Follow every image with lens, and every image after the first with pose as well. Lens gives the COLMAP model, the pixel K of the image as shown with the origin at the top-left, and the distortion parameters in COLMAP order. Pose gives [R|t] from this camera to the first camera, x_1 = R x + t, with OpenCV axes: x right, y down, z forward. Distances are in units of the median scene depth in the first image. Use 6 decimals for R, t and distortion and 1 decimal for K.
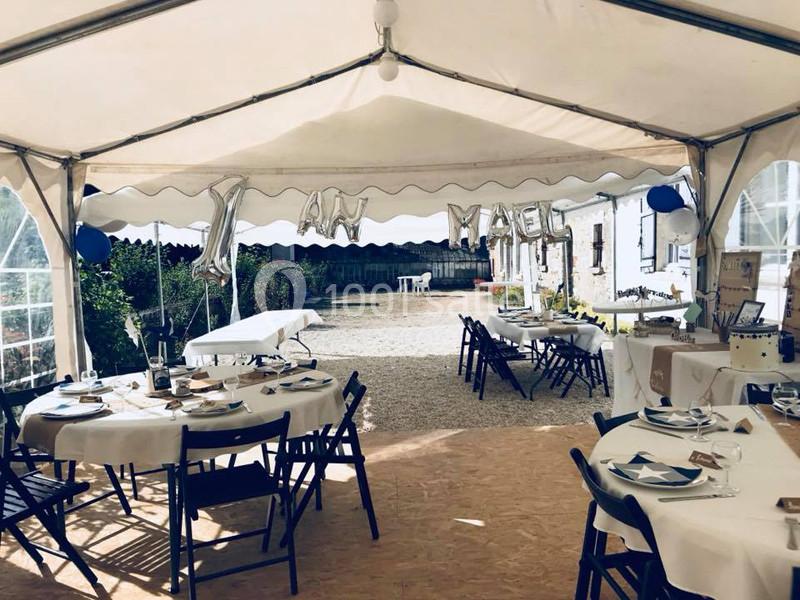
lens RADIAL K [[600.3, 0, 400.0], [0, 600.3, 300.0], [0, 0, 1]] dist [-0.217551, -0.000146]
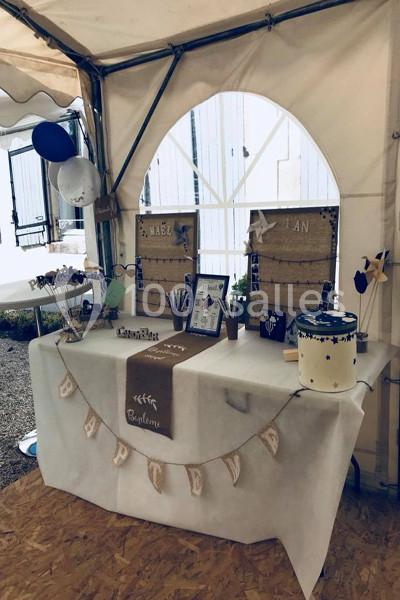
lens RADIAL K [[569.3, 0, 200.0], [0, 569.3, 300.0], [0, 0, 1]] dist [0.099127, -0.000617]
pose [[0.658216, -0.112648, 0.744353, 0.014230], [0.070918, 0.993623, 0.087660, -0.031007], [-0.749481, -0.004911, 0.662008, 0.409516]]
